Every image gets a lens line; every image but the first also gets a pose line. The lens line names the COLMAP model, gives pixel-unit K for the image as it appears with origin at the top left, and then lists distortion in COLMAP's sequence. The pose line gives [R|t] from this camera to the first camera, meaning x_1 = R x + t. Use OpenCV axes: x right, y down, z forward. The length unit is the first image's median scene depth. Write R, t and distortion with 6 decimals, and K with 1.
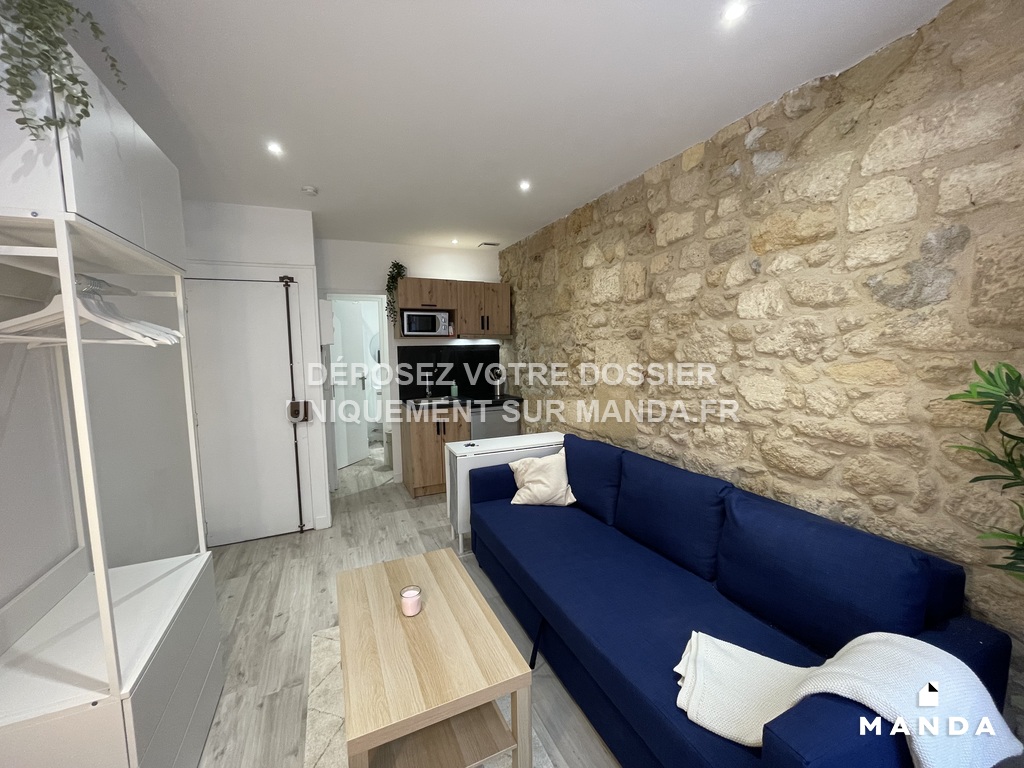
lens RADIAL K [[410.8, 0, 512.0], [0, 410.8, 384.0], [0, 0, 1]] dist [-0.000157, -0.000009]
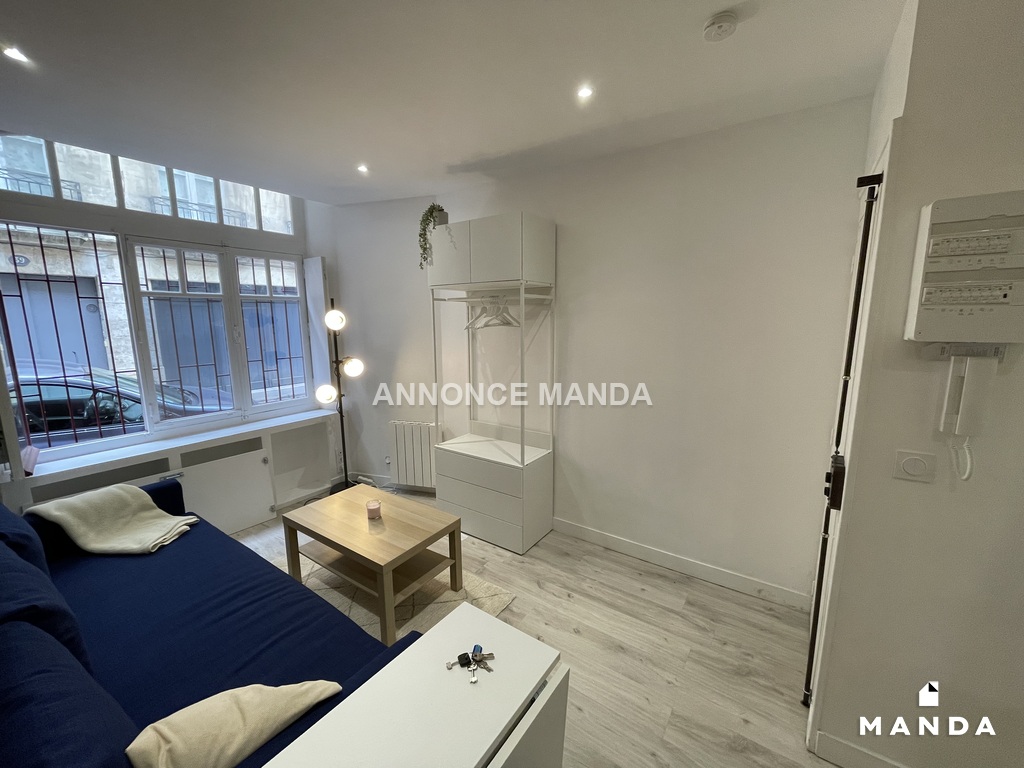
lens RADIAL K [[410.8, 0, 512.0], [0, 410.8, 384.0], [0, 0, 1]] dist [-0.000157, -0.000009]
pose [[-0.857432, 0.101749, -0.504437, 0.018205], [-0.027210, 0.969921, 0.241893, -0.172283], [0.513877, 0.221132, -0.828873, 1.475295]]
